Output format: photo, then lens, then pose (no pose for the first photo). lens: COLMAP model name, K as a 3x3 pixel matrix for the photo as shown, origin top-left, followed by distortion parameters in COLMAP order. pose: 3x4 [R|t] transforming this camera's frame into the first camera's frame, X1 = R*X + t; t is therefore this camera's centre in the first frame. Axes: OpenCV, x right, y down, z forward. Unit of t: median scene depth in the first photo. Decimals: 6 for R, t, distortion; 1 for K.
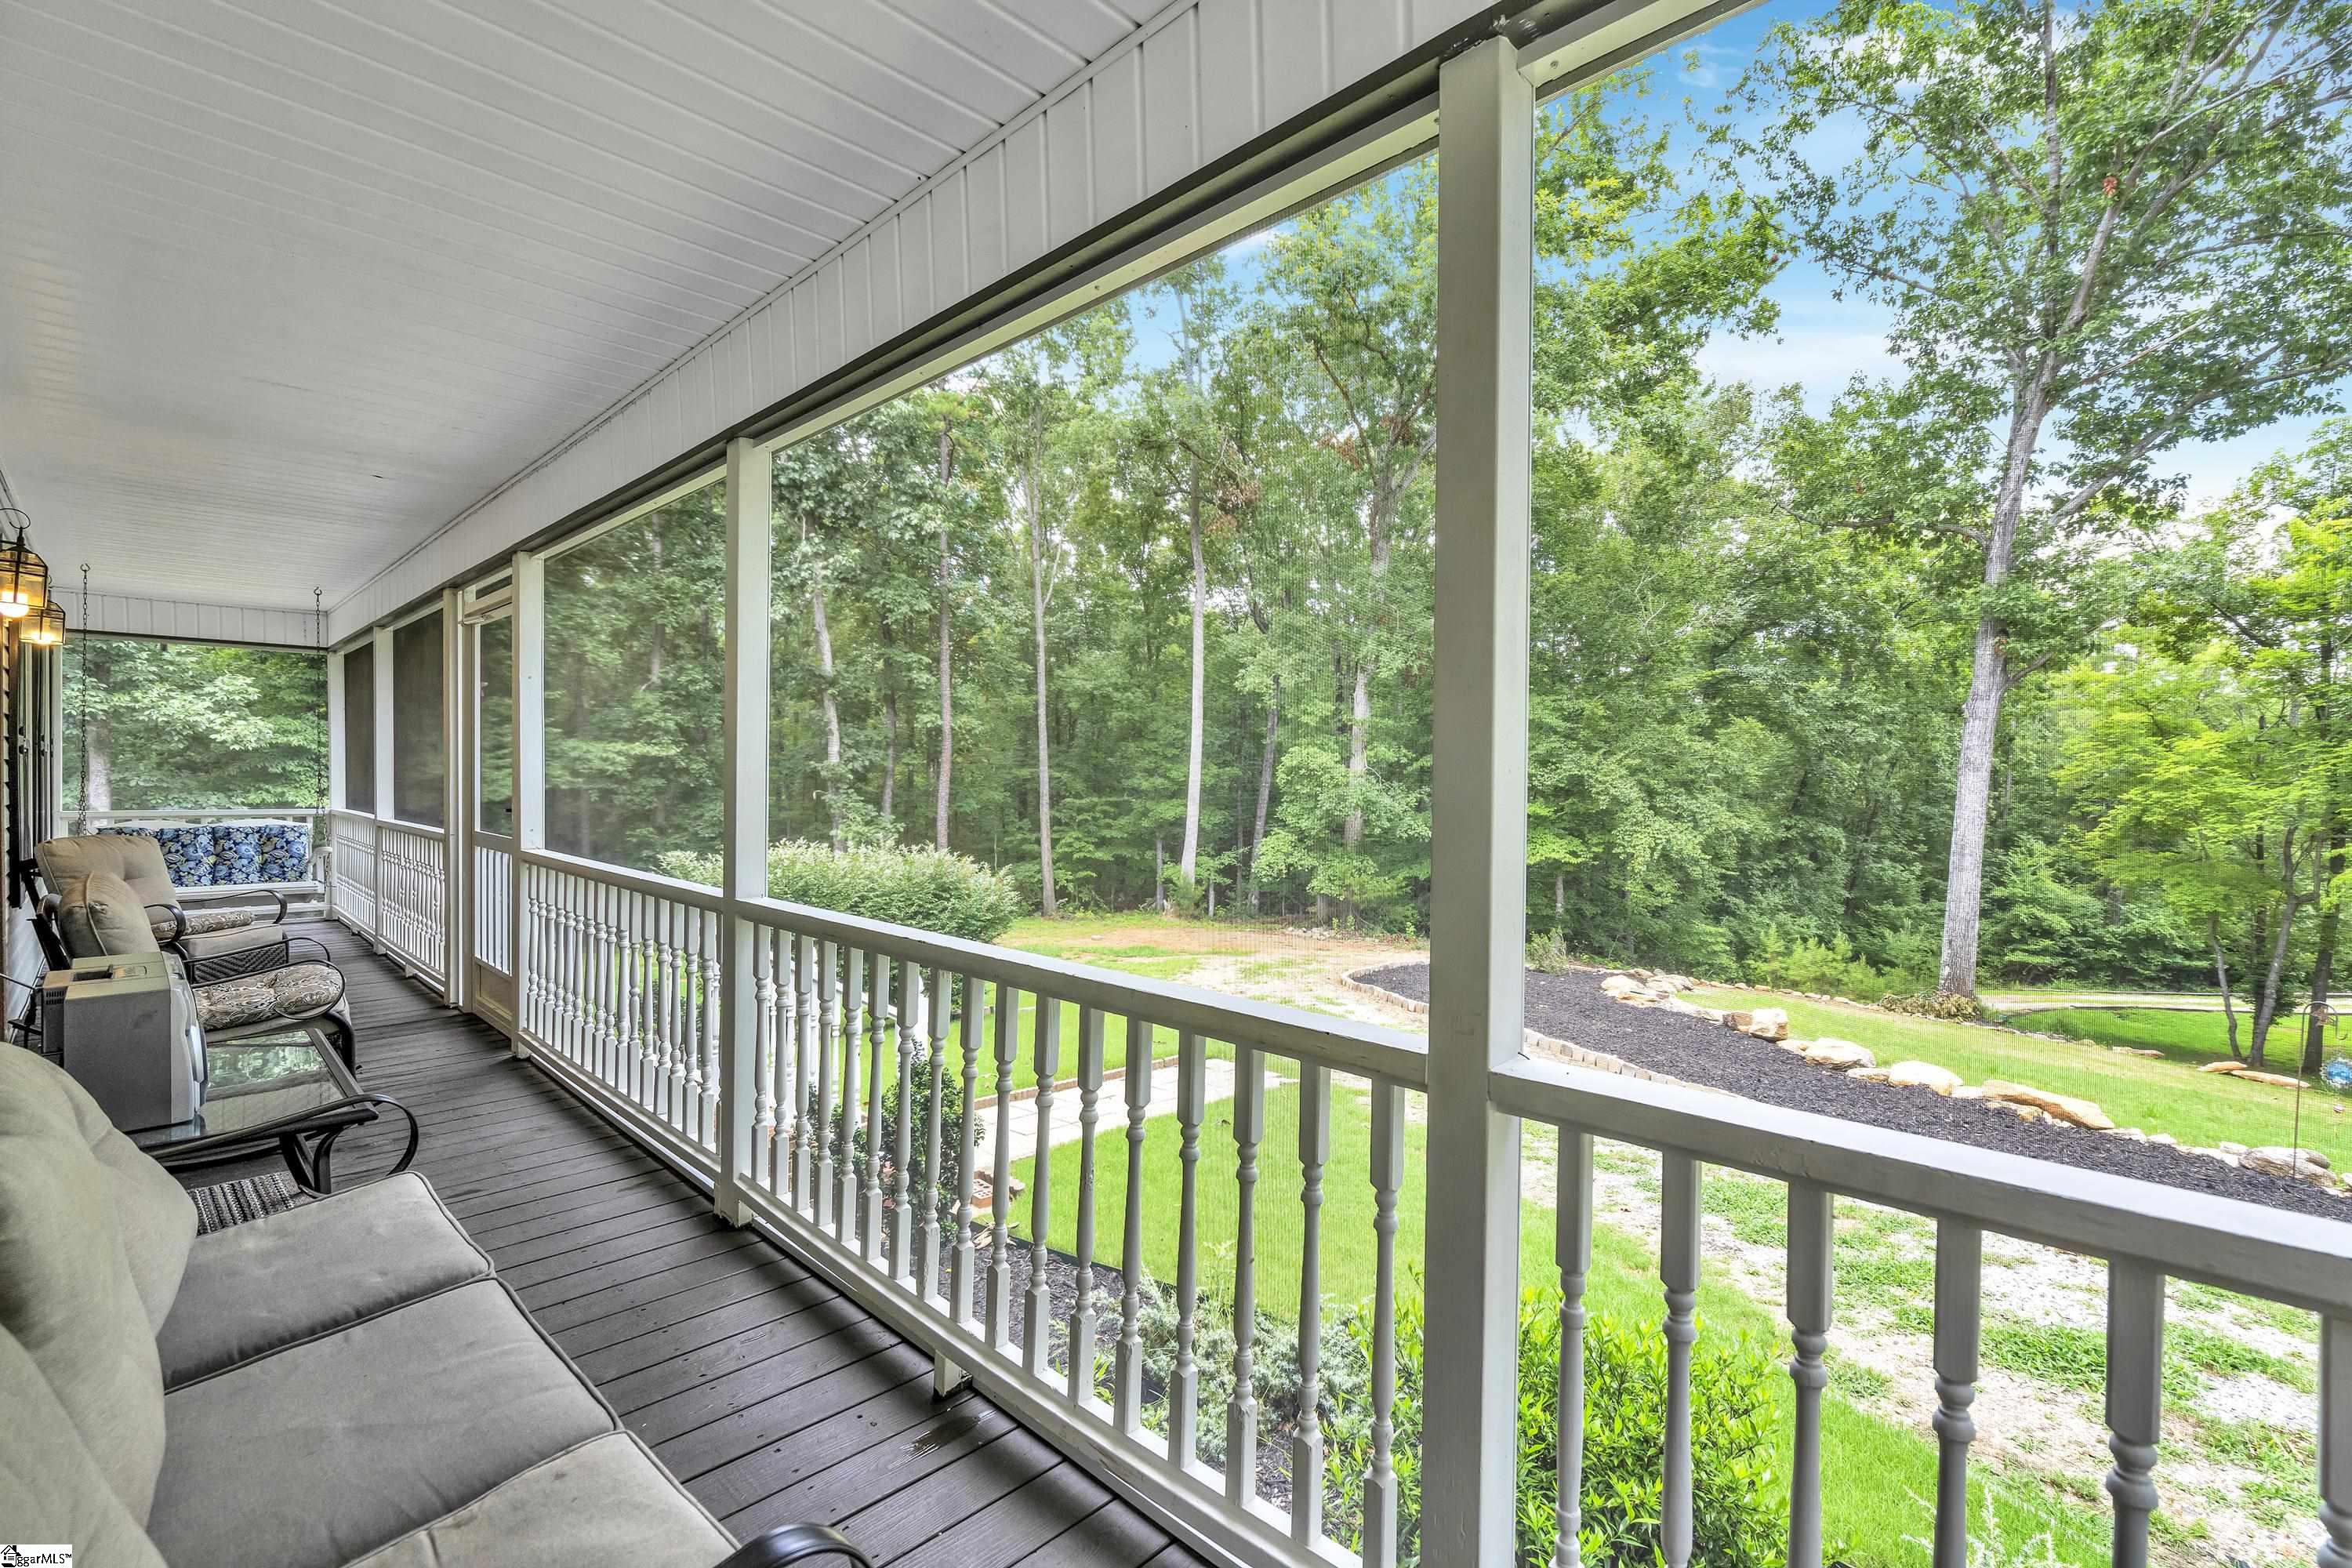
lens RADIAL K [[1055.5, 0, 1174.0], [0, 1055.5, 790.8], [0, 0, 1]] dist [0.000715, 0.000052]
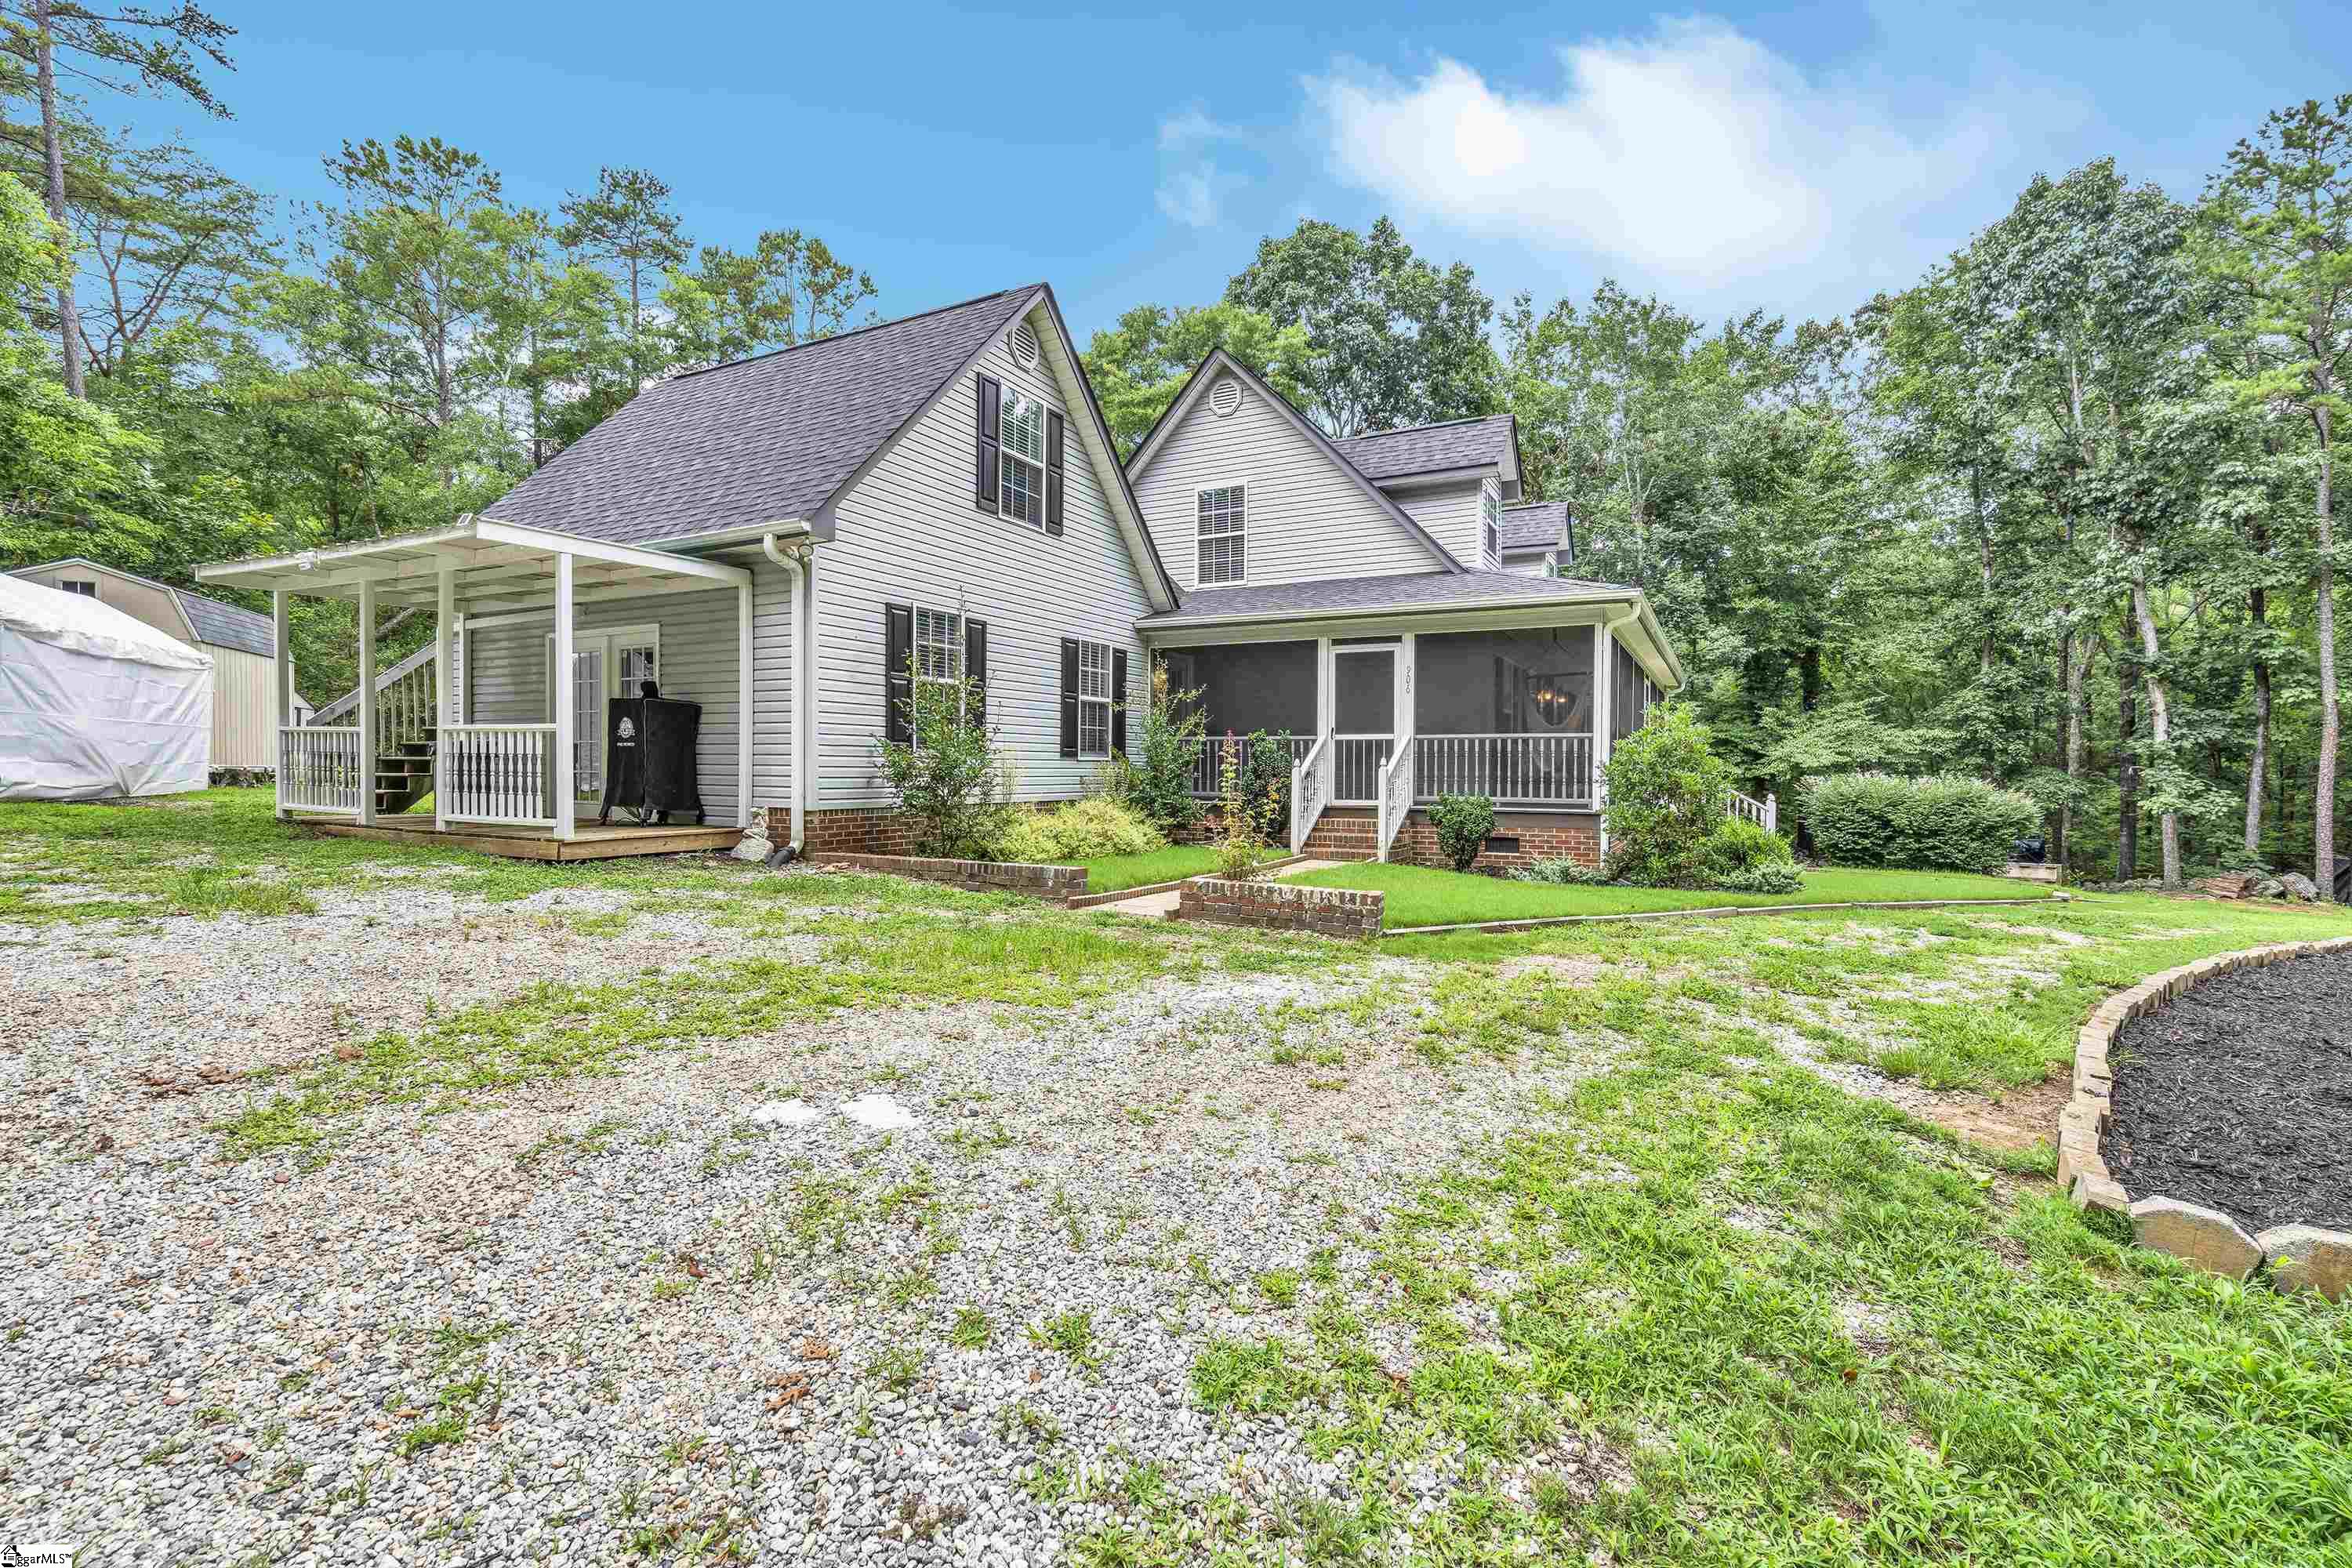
lens RADIAL K [[1055.5, 0, 1175.6], [0, 1055.5, 775.7], [0, 0, 1]] dist [0.000715, 0.000052]
pose [[0.294545, 0.002892, -0.955633, 0.428703], [-0.006059, 0.999981, 0.001159, 0.014134], [0.955618, 0.005449, 0.294557, -0.288544]]
